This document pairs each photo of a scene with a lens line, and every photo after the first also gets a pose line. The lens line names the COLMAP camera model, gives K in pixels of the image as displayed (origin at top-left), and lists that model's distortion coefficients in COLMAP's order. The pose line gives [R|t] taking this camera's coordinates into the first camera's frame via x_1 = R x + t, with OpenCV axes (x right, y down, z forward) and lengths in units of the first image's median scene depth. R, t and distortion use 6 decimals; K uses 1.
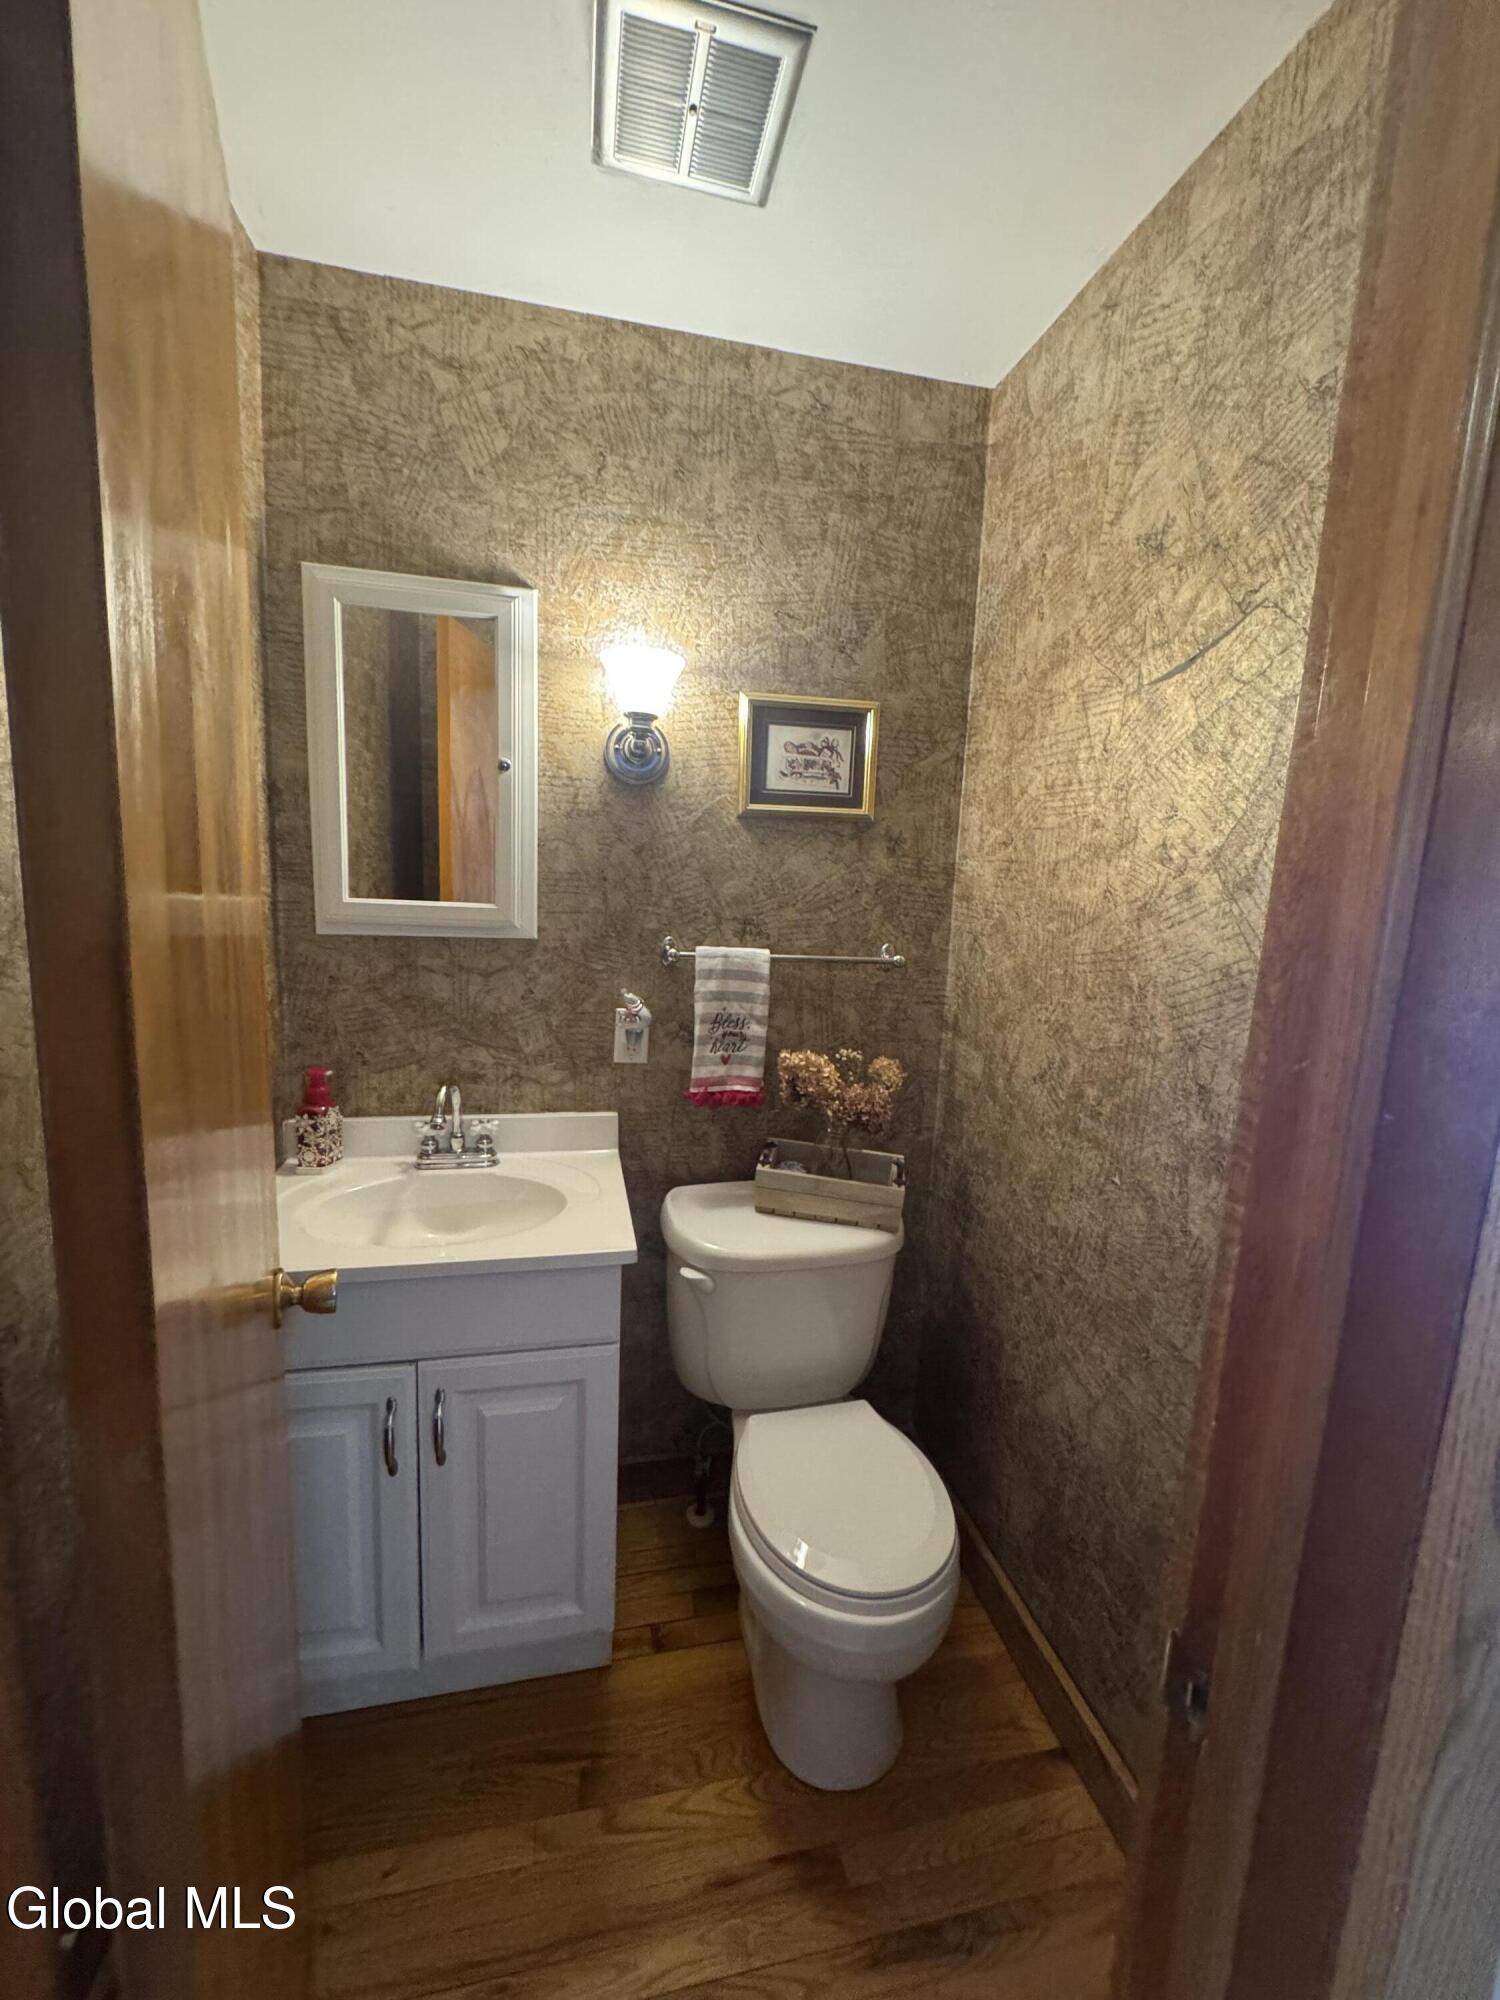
lens RADIAL K [[802.9, 0, 751.8], [0, 802.9, 999.1], [0, 0, 1]] dist [-0.000954, 0.000200]
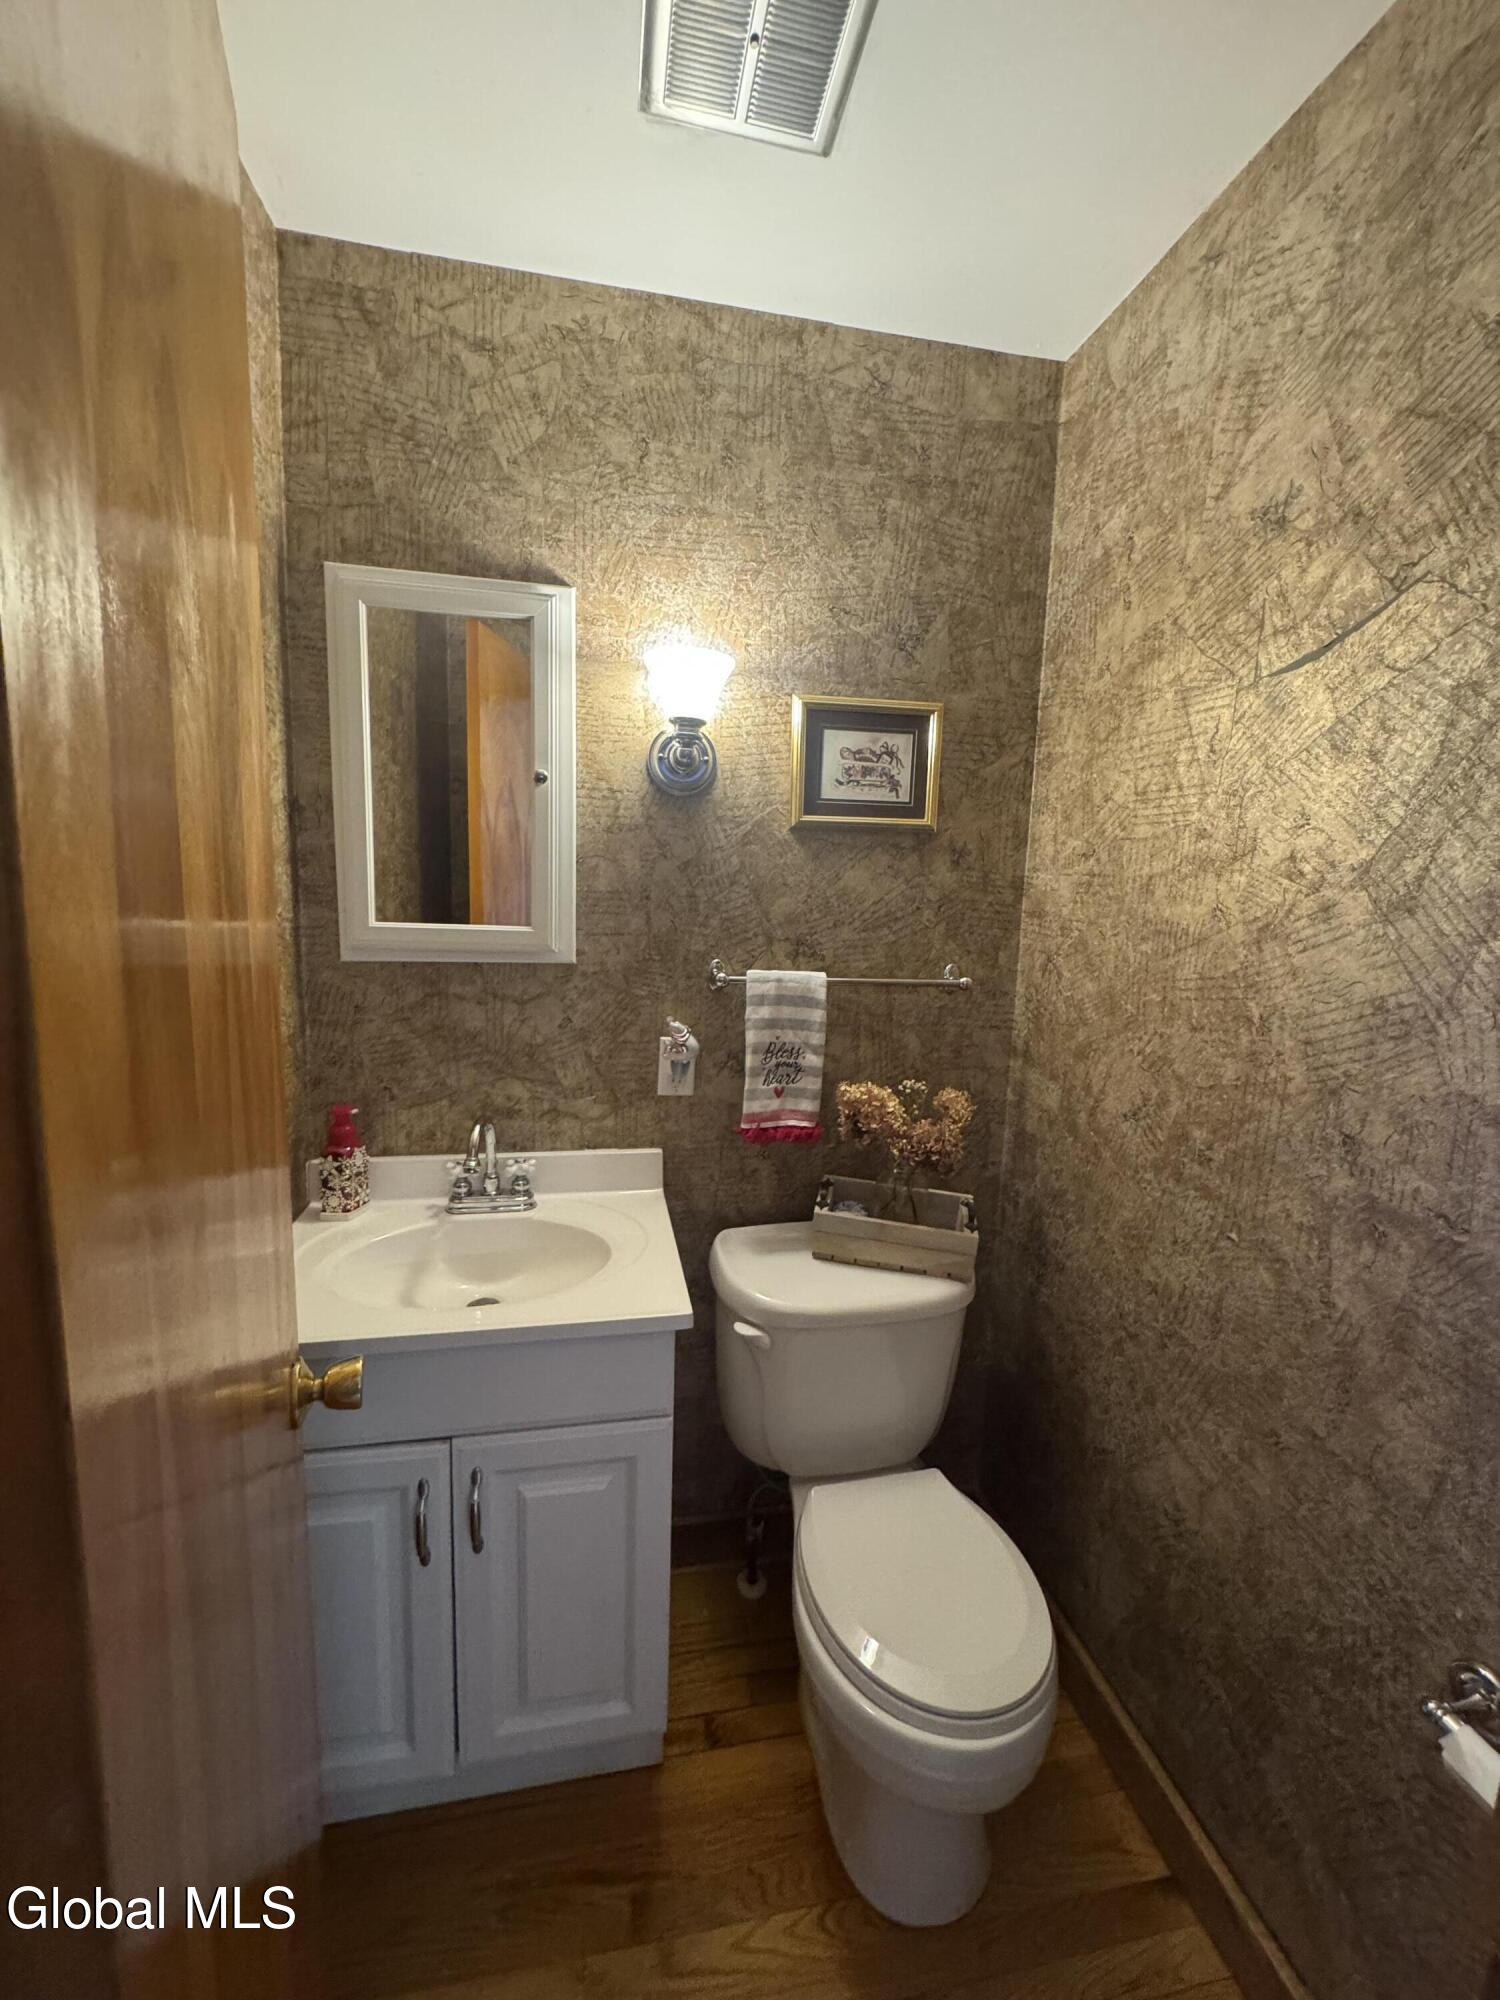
lens RADIAL K [[802.9, 0, 752.5], [0, 802.9, 1000.4], [0, 0, 1]] dist [-0.000954, 0.000200]
pose [[0.999625, -0.005976, -0.026725, -0.043196], [0.005767, 0.999952, -0.007899, -0.026314], [0.026771, 0.007742, 0.999612, 0.087398]]
